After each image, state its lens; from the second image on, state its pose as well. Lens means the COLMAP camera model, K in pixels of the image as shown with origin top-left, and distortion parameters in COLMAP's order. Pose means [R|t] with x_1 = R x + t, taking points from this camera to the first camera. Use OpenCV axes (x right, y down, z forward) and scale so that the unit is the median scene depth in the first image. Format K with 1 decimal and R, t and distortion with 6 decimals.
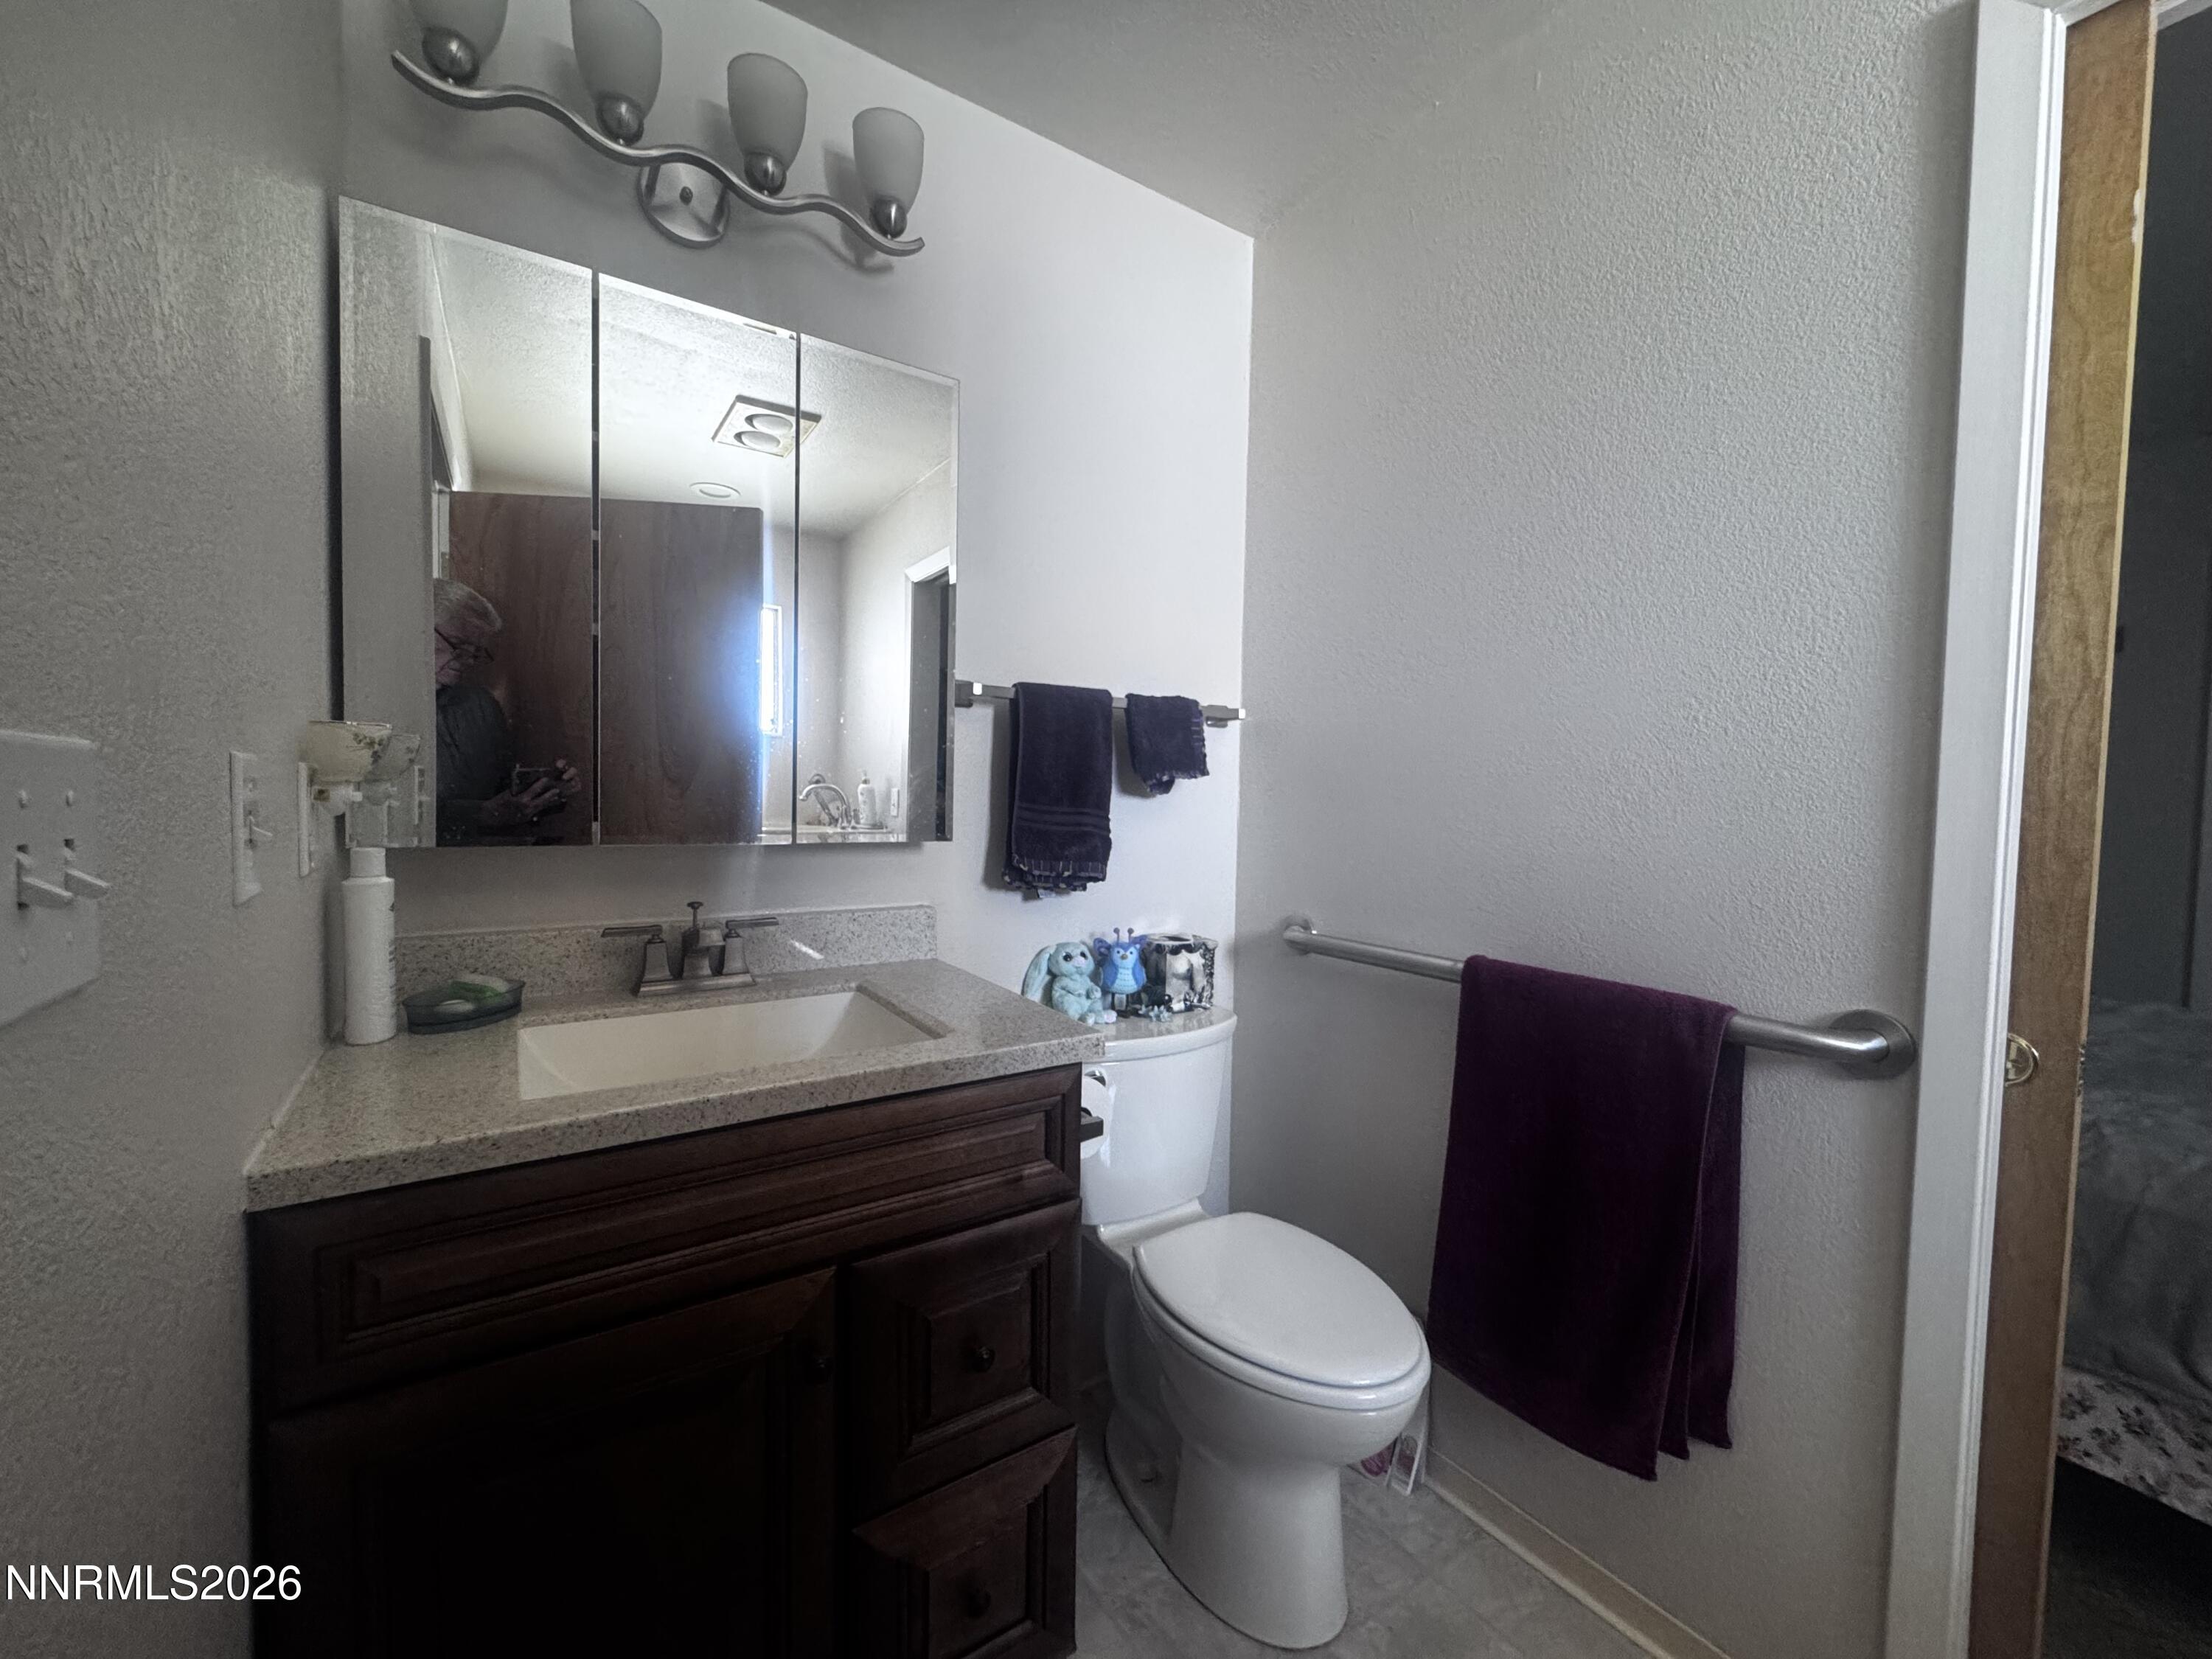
lens RADIAL K [[882.6, 0, 1101.9], [0, 882.6, 835.0], [0, 0, 1]] dist [-0.002516, 0.000080]
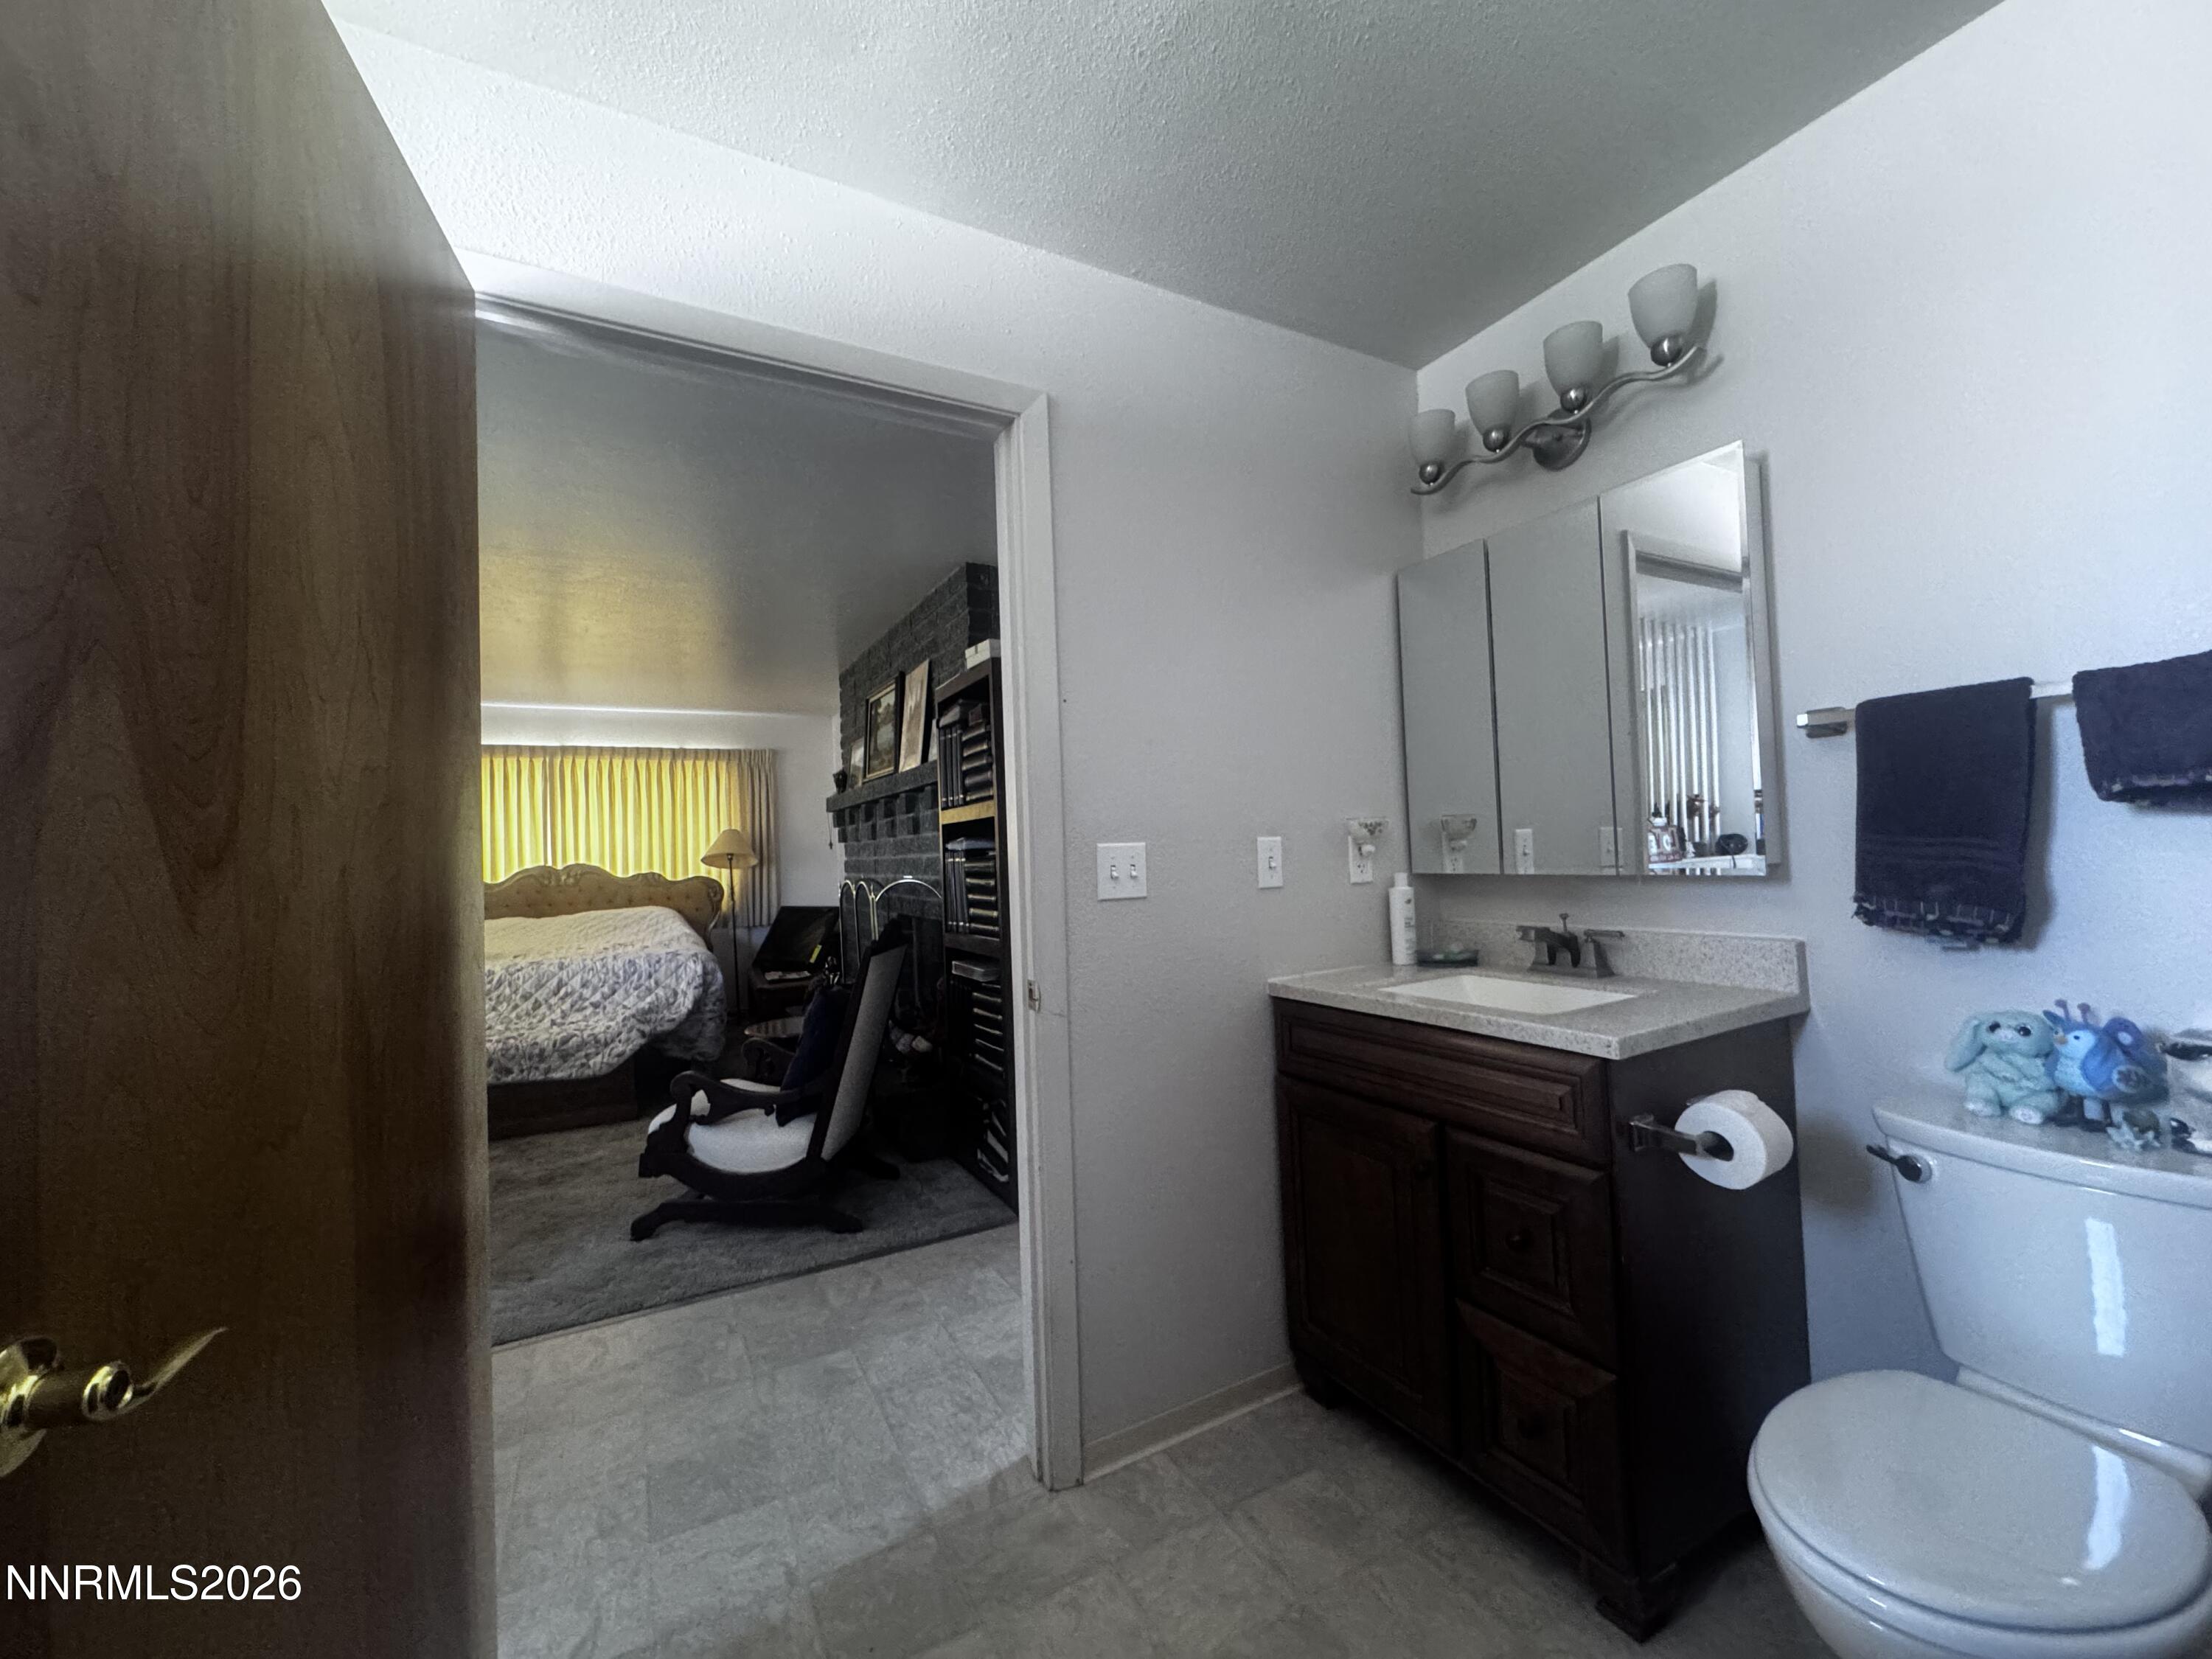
lens RADIAL K [[882.6, 0, 1103.8], [0, 882.6, 833.6], [0, 0, 1]] dist [-0.002516, 0.000080]
pose [[-0.057475, -0.031536, -0.997849, 1.004845], [-0.008789, 0.999478, -0.031082, -0.002821], [0.998308, 0.006983, -0.057722, 0.324127]]
